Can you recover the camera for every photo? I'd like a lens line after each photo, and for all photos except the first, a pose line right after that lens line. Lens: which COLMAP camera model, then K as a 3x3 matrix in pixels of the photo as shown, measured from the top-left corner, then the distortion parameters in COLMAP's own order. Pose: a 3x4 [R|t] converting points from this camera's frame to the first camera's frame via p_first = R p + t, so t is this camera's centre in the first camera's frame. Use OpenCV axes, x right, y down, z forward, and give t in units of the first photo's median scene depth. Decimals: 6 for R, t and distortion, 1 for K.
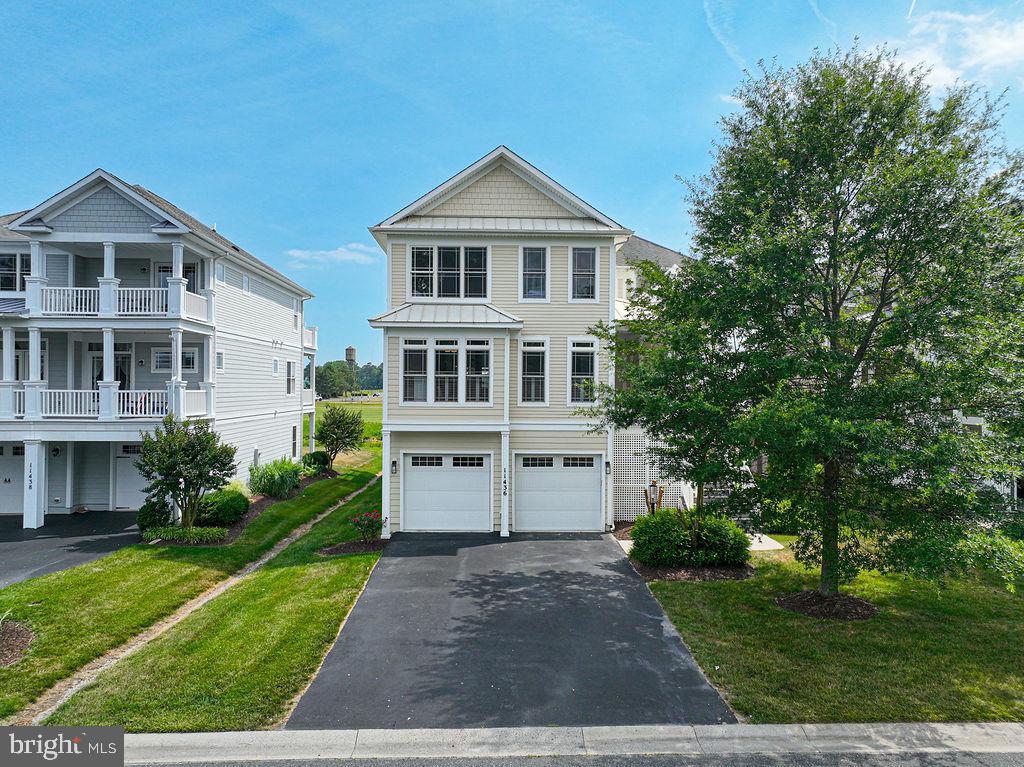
lens RADIAL K [[753.5, 0, 517.7], [0, 753.5, 384.3], [0, 0, 1]] dist [0.014174, 0.003930]
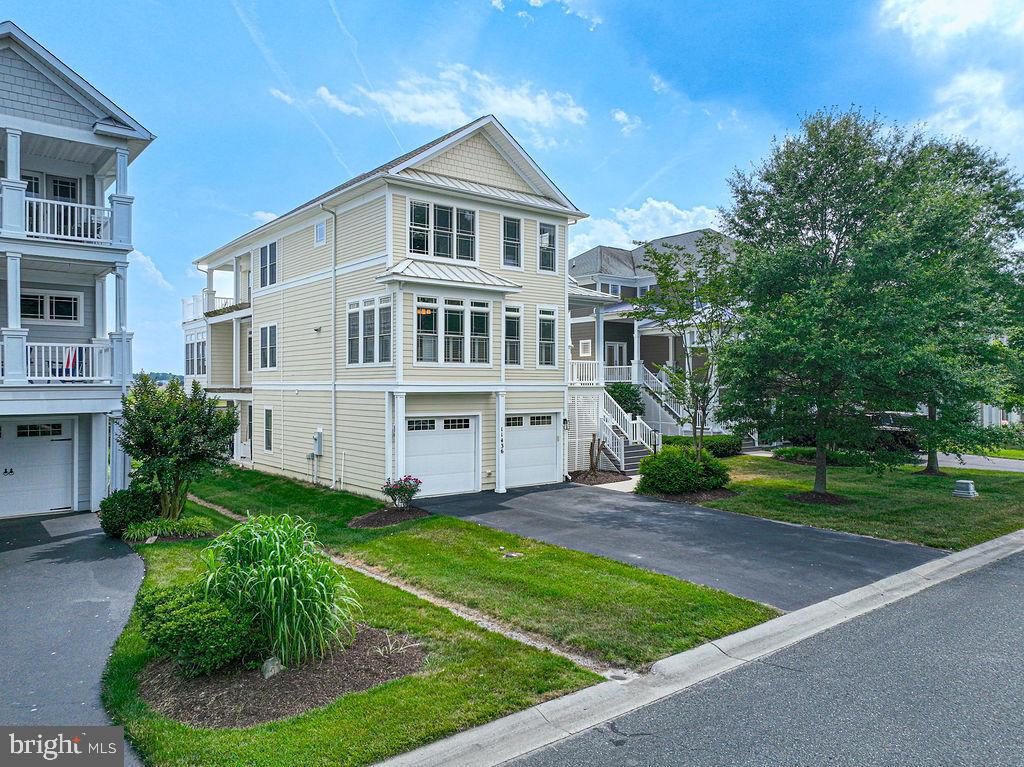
lens RADIAL K [[753.5, 0, 517.7], [0, 753.5, 384.3], [0, 0, 1]] dist [0.014174, 0.003930]
pose [[0.785456, -0.005575, 0.618893, -0.625427], [0.008096, 0.999966, -0.001267, 0.052717], [-0.618865, 0.006006, 0.785474, 0.167969]]
